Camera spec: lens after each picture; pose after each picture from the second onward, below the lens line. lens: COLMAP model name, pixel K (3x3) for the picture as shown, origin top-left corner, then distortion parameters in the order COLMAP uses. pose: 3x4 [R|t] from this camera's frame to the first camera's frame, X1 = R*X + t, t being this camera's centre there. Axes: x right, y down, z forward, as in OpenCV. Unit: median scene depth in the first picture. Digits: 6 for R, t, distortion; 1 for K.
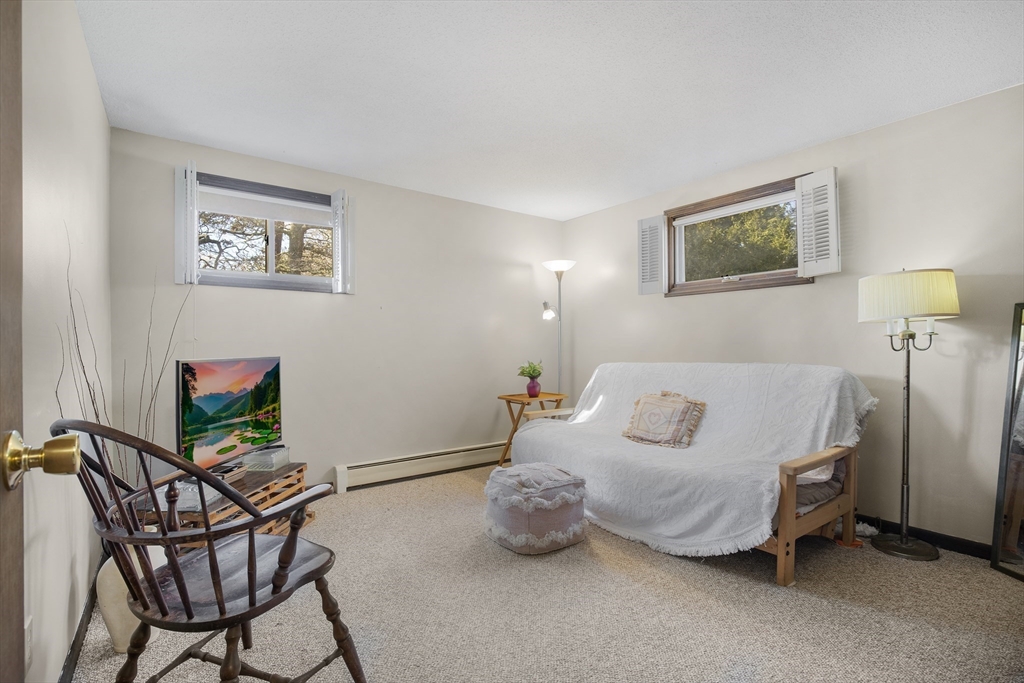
lens RADIAL K [[469.6, 0, 514.4], [0, 469.6, 338.5], [0, 0, 1]] dist [-0.018624, -0.000506]
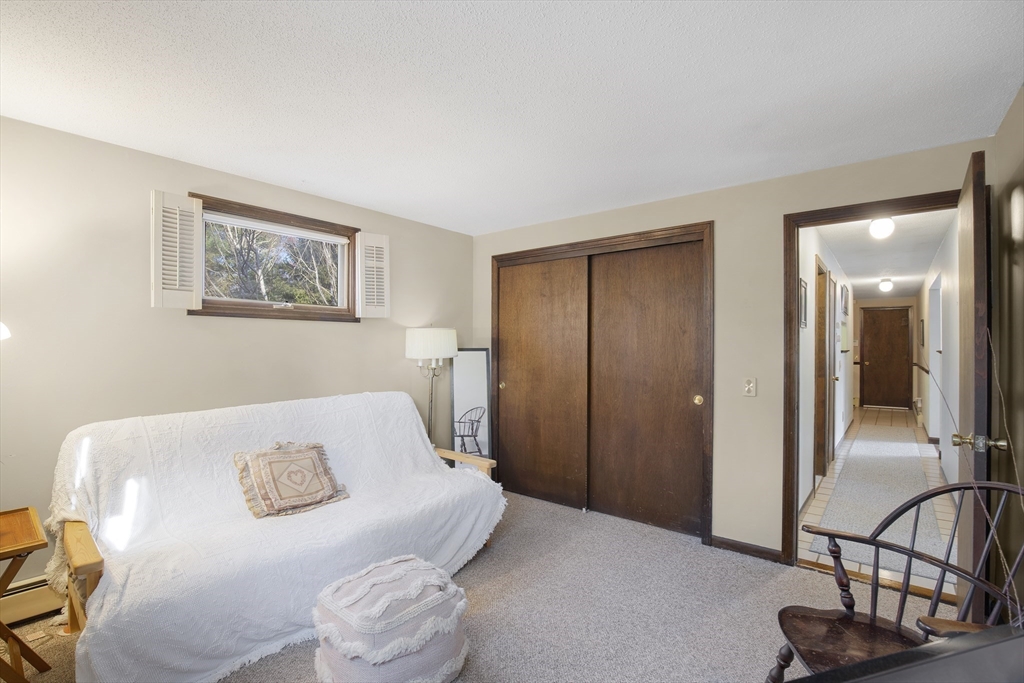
lens RADIAL K [[469.6, 0, 514.4], [0, 469.6, 352.7], [0, 0, 1]] dist [-0.018624, -0.000506]
pose [[-0.229405, 0.003605, 0.973324, -0.556548], [-0.002258, 0.999988, -0.004236, -0.037841], [-0.973328, -0.003170, -0.229395, 0.825146]]
